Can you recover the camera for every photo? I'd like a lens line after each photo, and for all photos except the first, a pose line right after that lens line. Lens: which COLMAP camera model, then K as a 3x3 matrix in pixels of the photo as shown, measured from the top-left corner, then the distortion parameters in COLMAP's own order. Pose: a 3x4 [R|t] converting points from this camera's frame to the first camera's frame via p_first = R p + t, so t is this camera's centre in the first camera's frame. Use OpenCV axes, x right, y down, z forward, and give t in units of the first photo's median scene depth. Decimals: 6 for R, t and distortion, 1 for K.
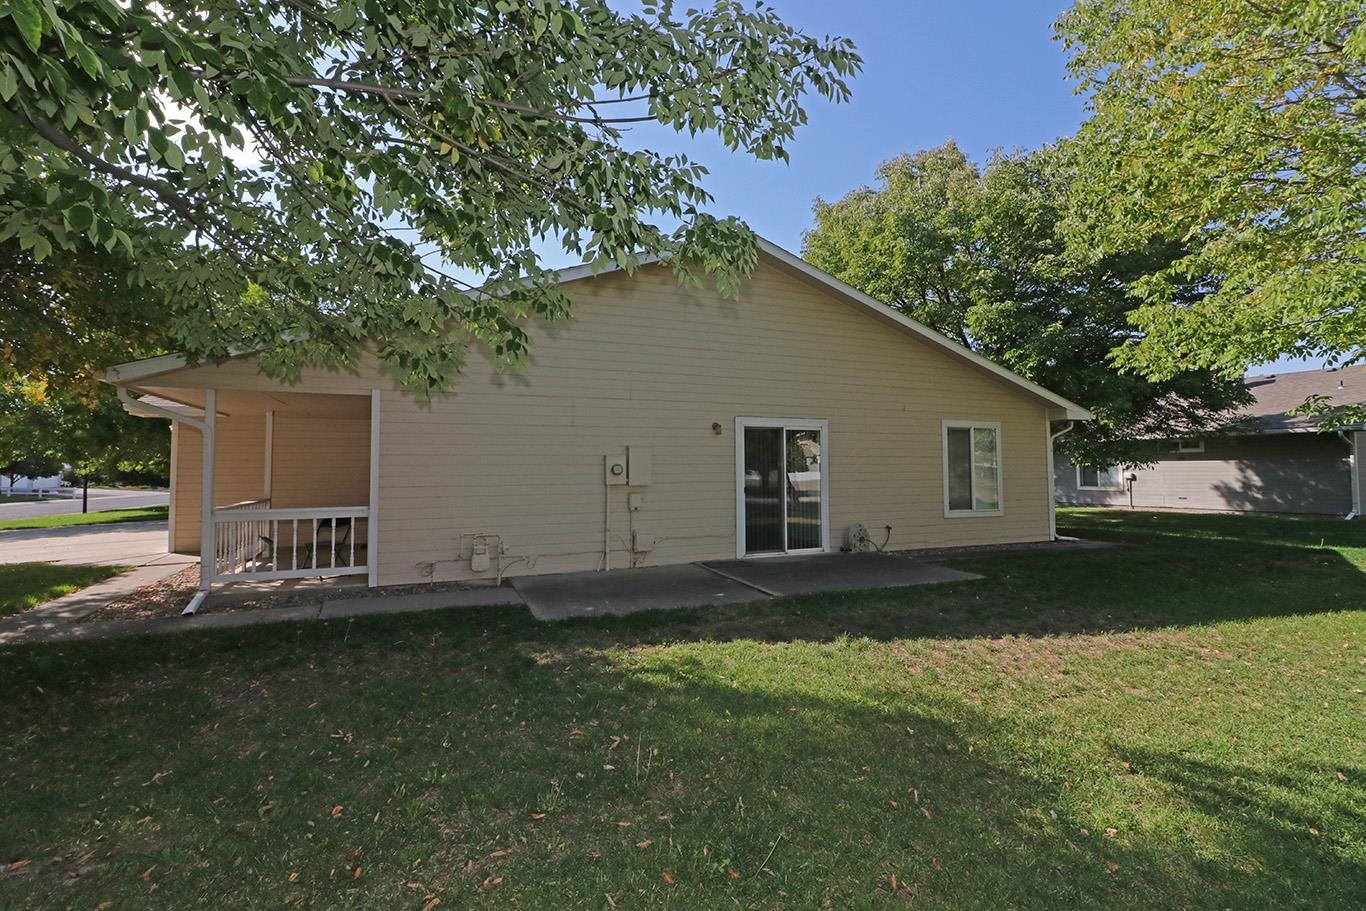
lens RADIAL K [[634.6, 0, 683.0], [0, 634.6, 455.5], [0, 0, 1]] dist [0.027066, 0.000119]
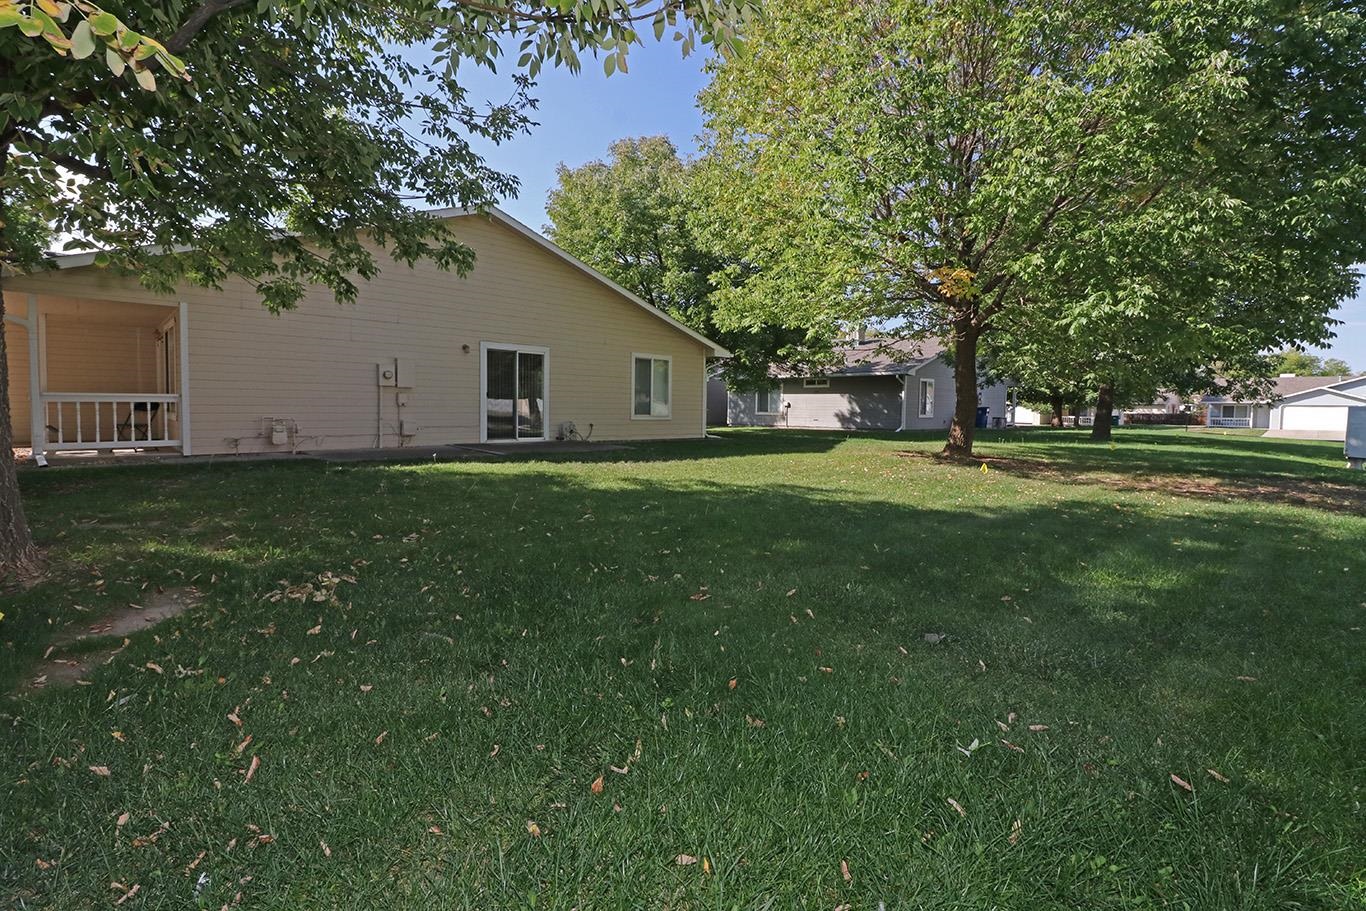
lens RADIAL K [[634.5, 0, 675.9], [0, 634.5, 438.6], [0, 0, 1]] dist [0.000508, 0.000086]
pose [[0.936852, 0.002474, 0.349717, -0.000799], [-0.028975, 0.997086, 0.070566, 0.038609], [-0.348523, -0.076243, 0.934194, -0.428749]]
